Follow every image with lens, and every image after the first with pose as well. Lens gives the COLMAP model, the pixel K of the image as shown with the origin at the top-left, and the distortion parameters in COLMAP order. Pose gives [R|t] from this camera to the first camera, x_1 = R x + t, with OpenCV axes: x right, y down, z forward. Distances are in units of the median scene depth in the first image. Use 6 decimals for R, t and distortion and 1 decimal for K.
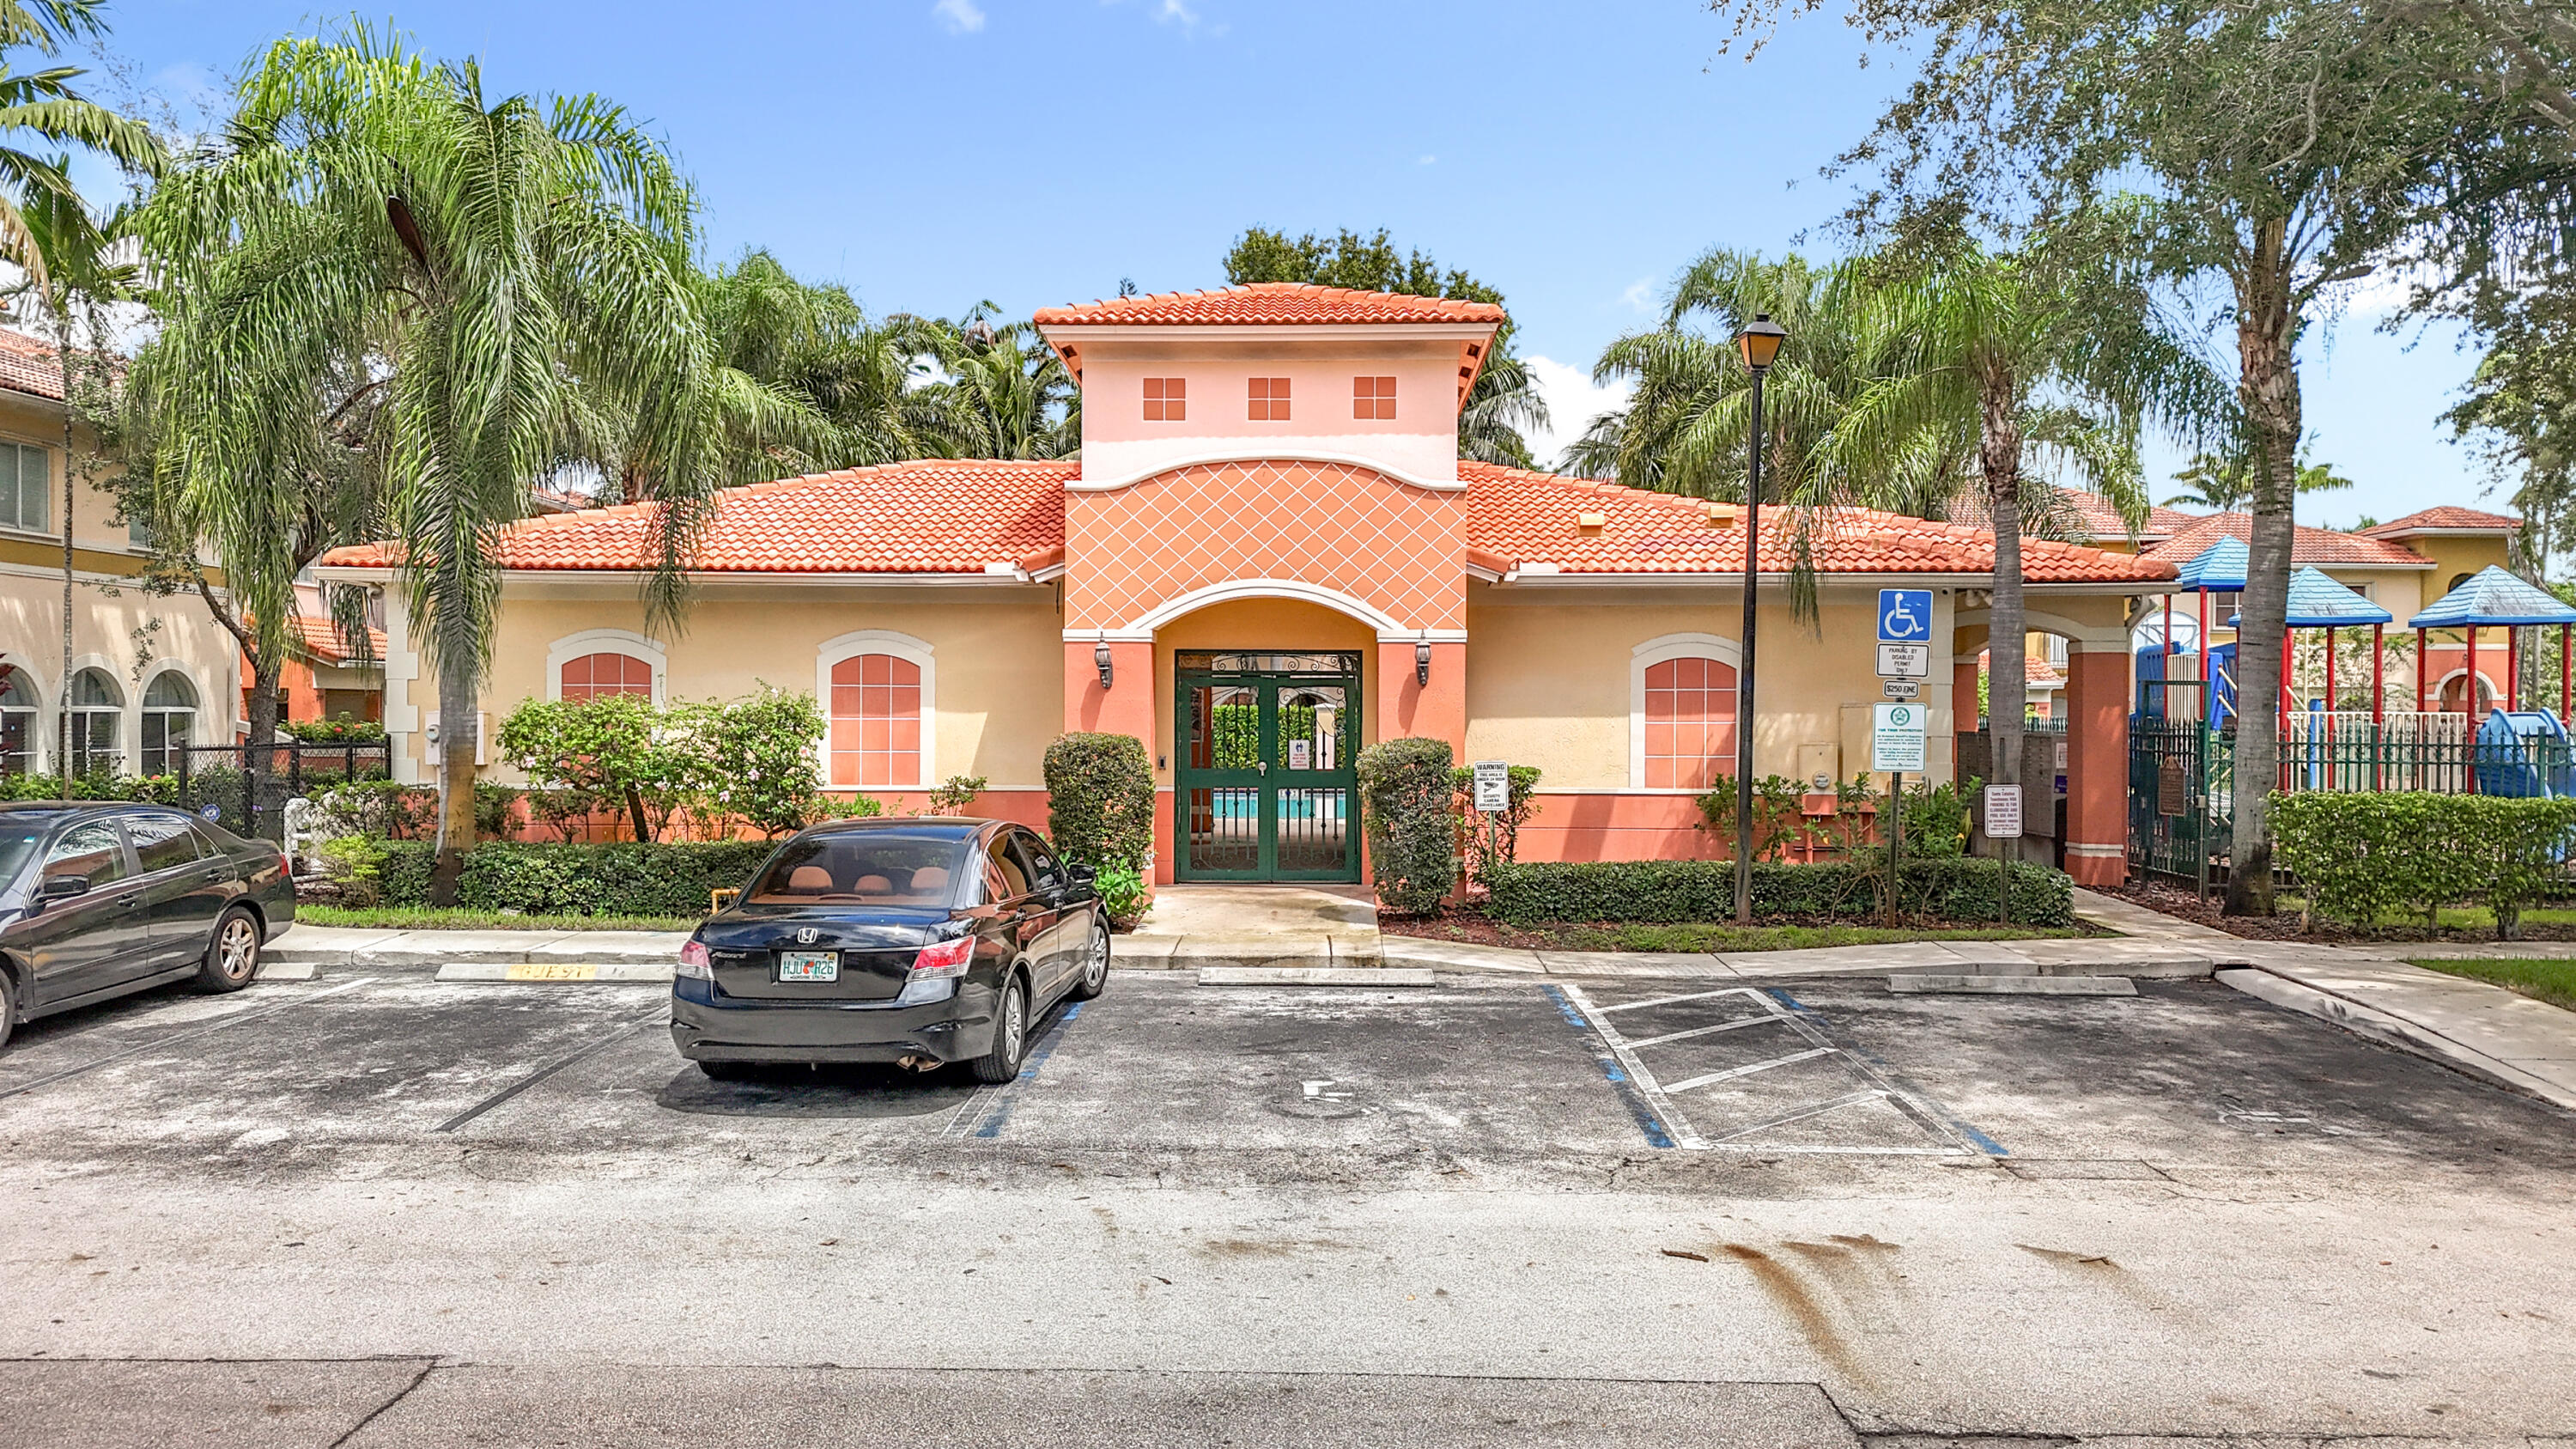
lens RADIAL K [[1925.7, 0, 1288.0], [0, 1925.7, 724.5], [0, 0, 1]] dist [0.004636, 0.002088]
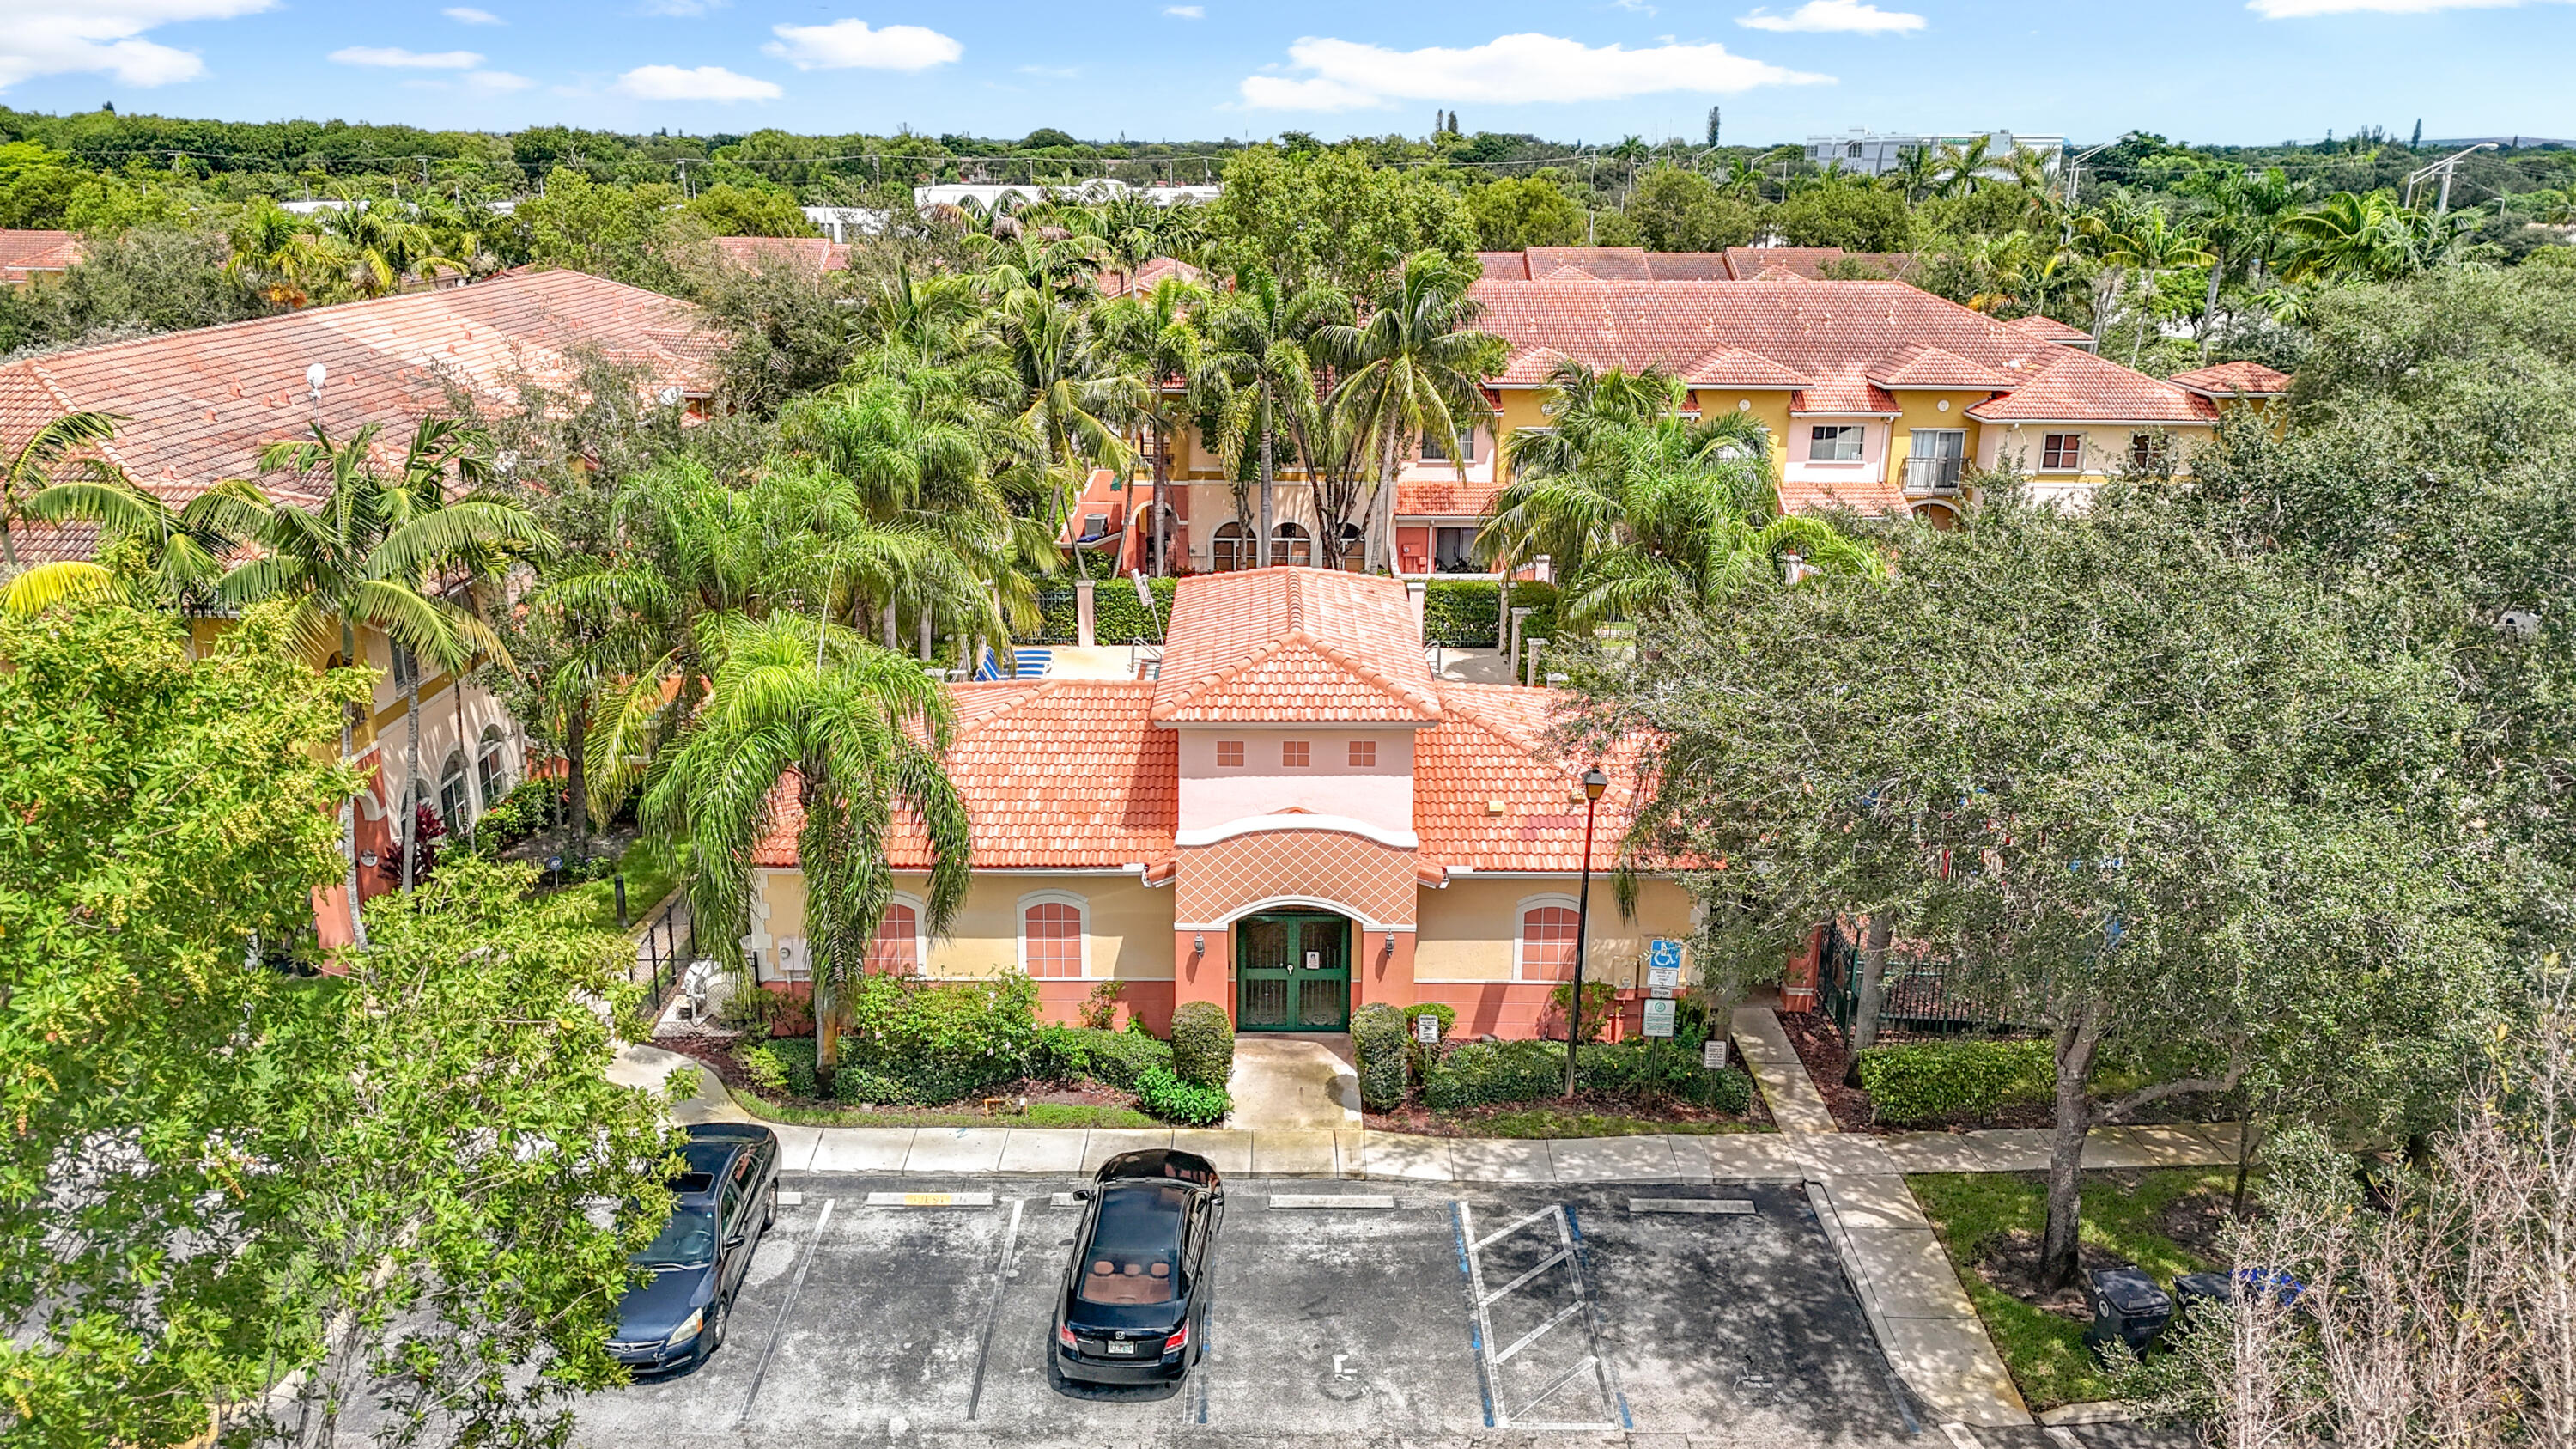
lens RADIAL K [[1925.7, 0, 1288.0], [0, 1925.7, 724.5], [0, 0, 1]] dist [0.004636, 0.002088]
pose [[0.999679, -0.003116, 0.025157, -0.058864], [-0.004473, 0.955155, 0.296072, -0.697734], [-0.024952, -0.296089, 0.954834, -0.536386]]
